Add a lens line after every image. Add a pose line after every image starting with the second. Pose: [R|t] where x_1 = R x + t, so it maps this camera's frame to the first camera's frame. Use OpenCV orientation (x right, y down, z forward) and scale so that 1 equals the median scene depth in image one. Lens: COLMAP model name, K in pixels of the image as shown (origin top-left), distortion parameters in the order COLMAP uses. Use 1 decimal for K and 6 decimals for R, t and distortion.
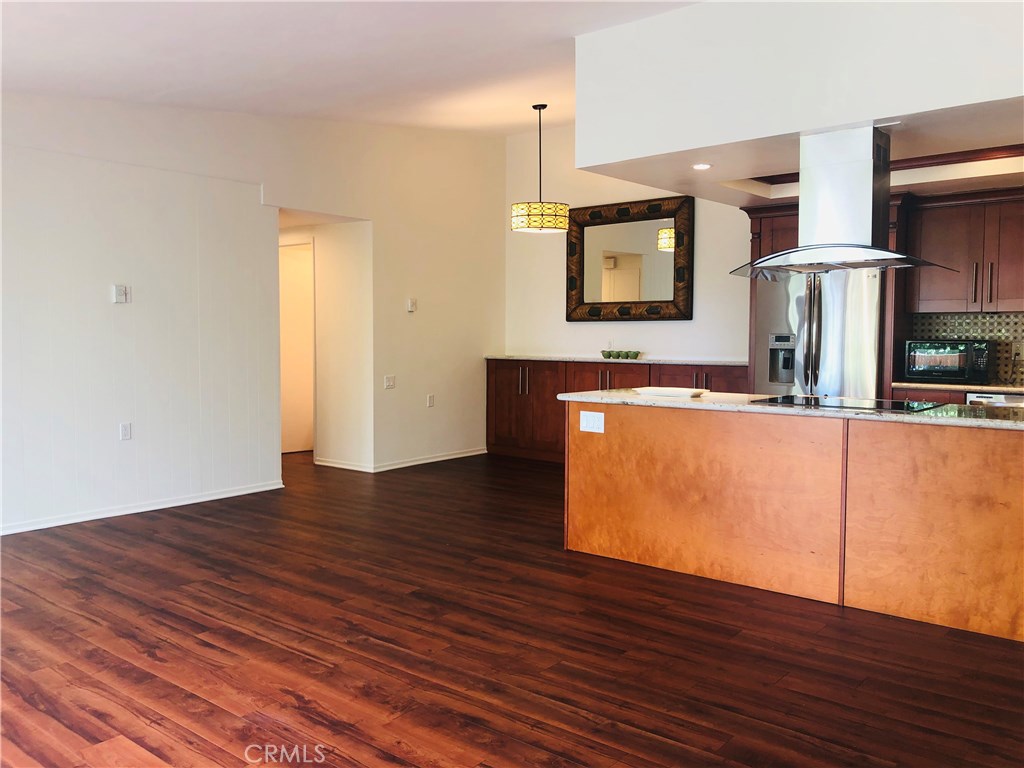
lens RADIAL K [[834.5, 0, 513.4], [0, 834.5, 385.3], [0, 0, 1]] dist [0.045646, -0.049862]
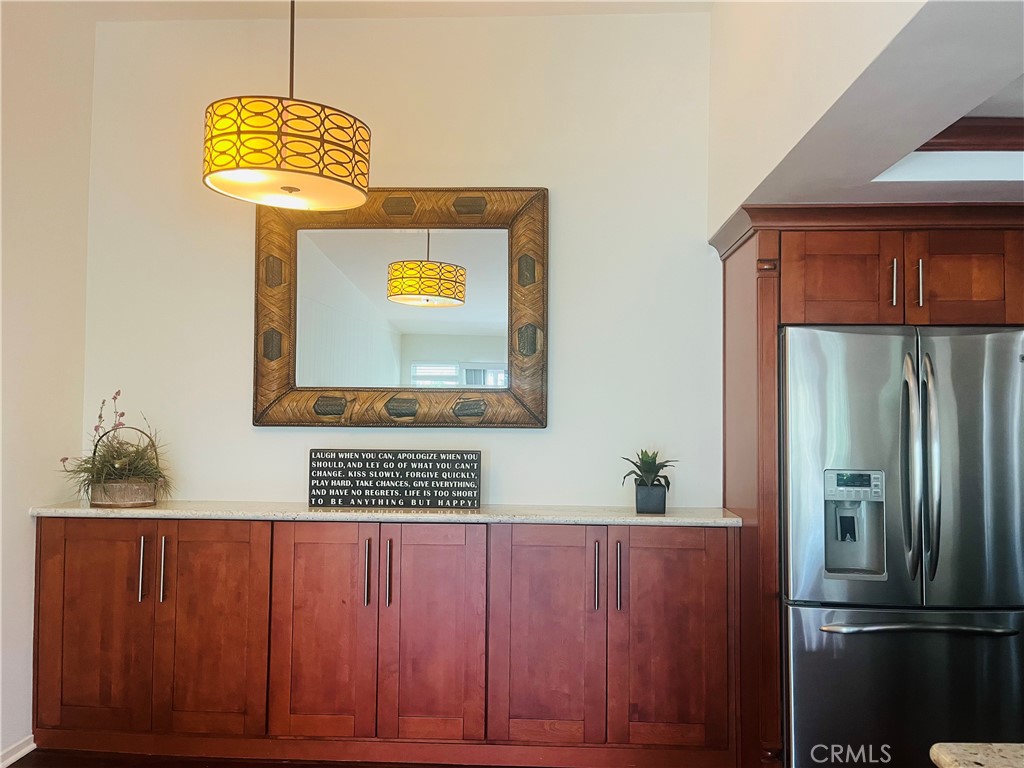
lens RADIAL K [[774.6, 0, 521.4], [0, 774.6, 385.1], [0, 0, 1]] dist [0.046991, -0.045850]
pose [[0.806158, 0.026501, 0.591106, -0.124746], [0.030071, 0.995871, -0.085660, -0.100472], [-0.590935, 0.086830, 0.802033, 0.982171]]
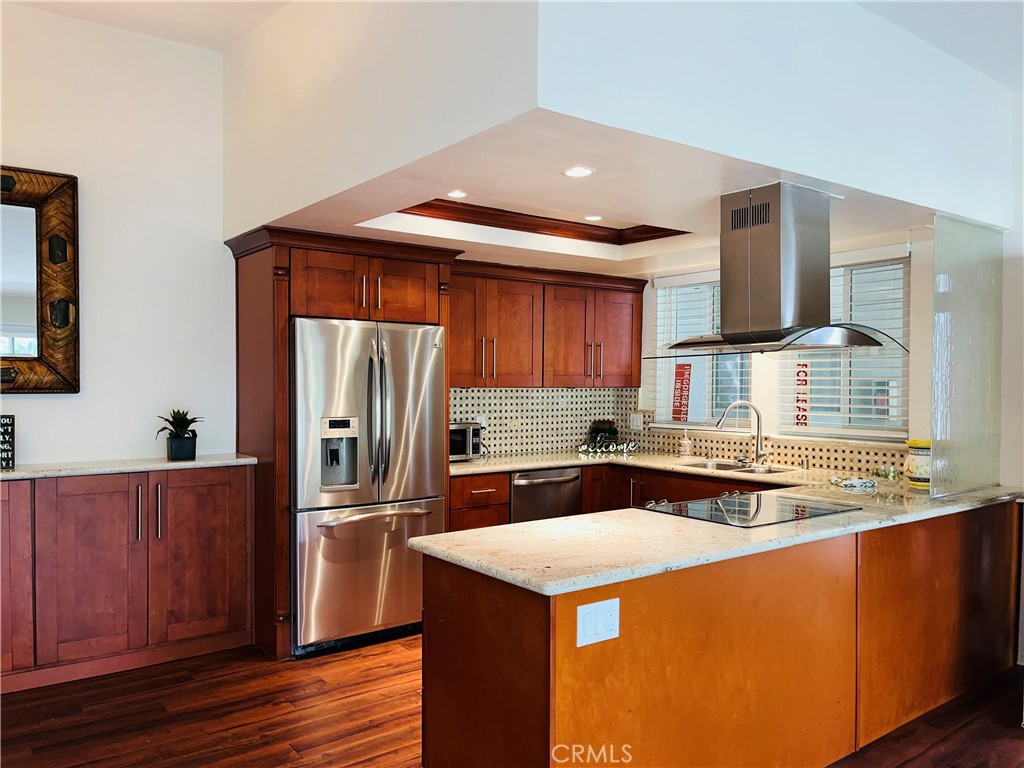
lens RADIAL K [[774.6, 0, 507.2], [0, 774.6, 398.3], [0, 0, 1]] dist [0.046991, -0.045850]
pose [[0.244690, -0.021307, 0.969367, -0.368242], [0.057613, 0.998312, 0.007400, -0.096383], [-0.967888, 0.054038, 0.245505, 0.915317]]
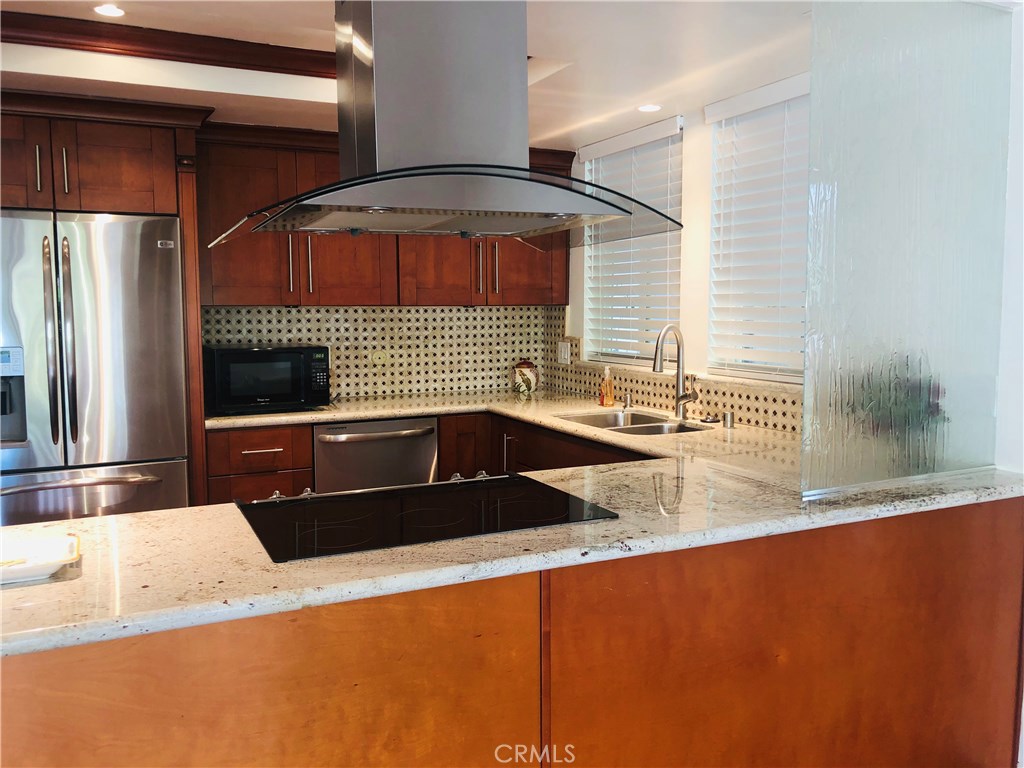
lens RADIAL K [[834.5, 0, 514.7], [0, 834.5, 367.2], [0, 0, 1]] dist [0.045646, -0.049862]
pose [[0.426606, -0.068562, 0.901835, -0.003151], [0.062356, 0.996980, 0.046298, -0.068973], [-0.902285, 0.036484, 0.429593, 0.652867]]
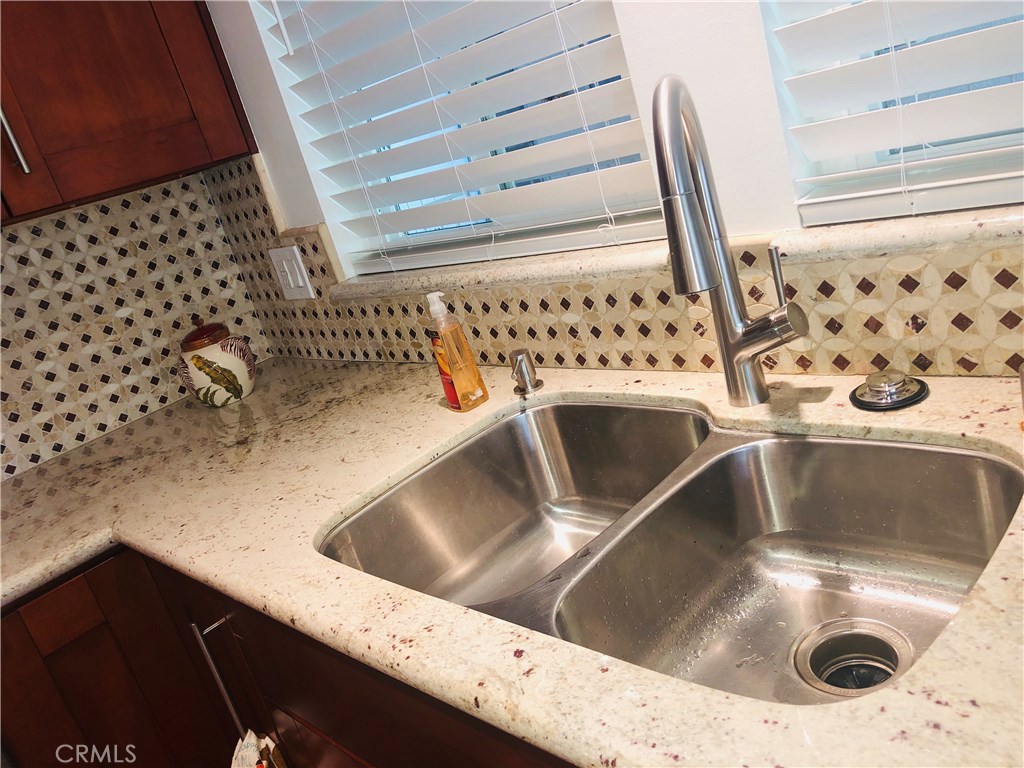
lens RADIAL K [[834.5, 0, 518.3], [0, 834.5, 370.1], [0, 0, 1]] dist [0.045646, -0.049862]
pose [[0.098276, -0.328320, 0.939440, 0.536929], [0.342249, 0.897577, 0.277887, -0.069060], [-0.934456, 0.294212, 0.200578, 0.857575]]
